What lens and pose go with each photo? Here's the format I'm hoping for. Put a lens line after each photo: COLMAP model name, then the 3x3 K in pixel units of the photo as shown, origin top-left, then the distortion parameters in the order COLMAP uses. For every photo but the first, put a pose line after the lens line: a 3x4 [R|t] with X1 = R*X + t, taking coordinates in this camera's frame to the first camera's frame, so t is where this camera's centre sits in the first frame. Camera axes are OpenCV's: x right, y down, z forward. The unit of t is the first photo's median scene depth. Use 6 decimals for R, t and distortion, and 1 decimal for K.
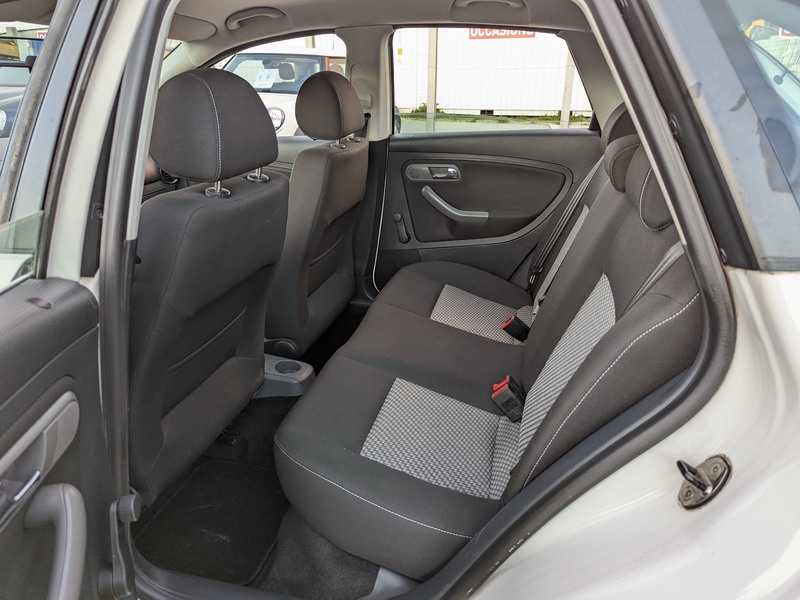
lens RADIAL K [[570.3, 0, 400.0], [0, 570.3, 300.0], [0, 0, 1]] dist [0.057983, -0.054992]
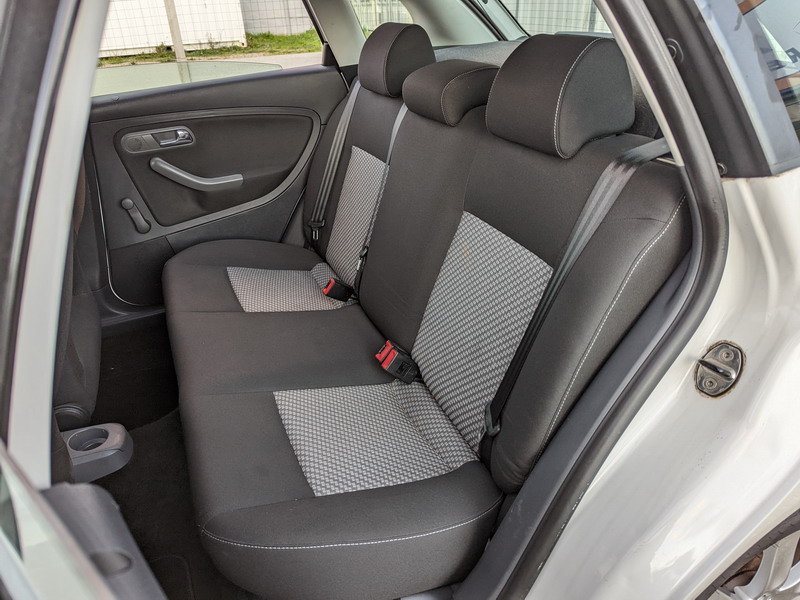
lens RADIAL K [[570.3, 0, 400.0], [0, 570.3, 300.0], [0, 0, 1]] dist [0.057983, -0.054992]
pose [[0.788917, -0.327058, 0.520233, -0.177882], [0.272491, 0.945004, 0.180877, -0.065534], [-0.550779, -0.000938, 0.834650, 0.137200]]
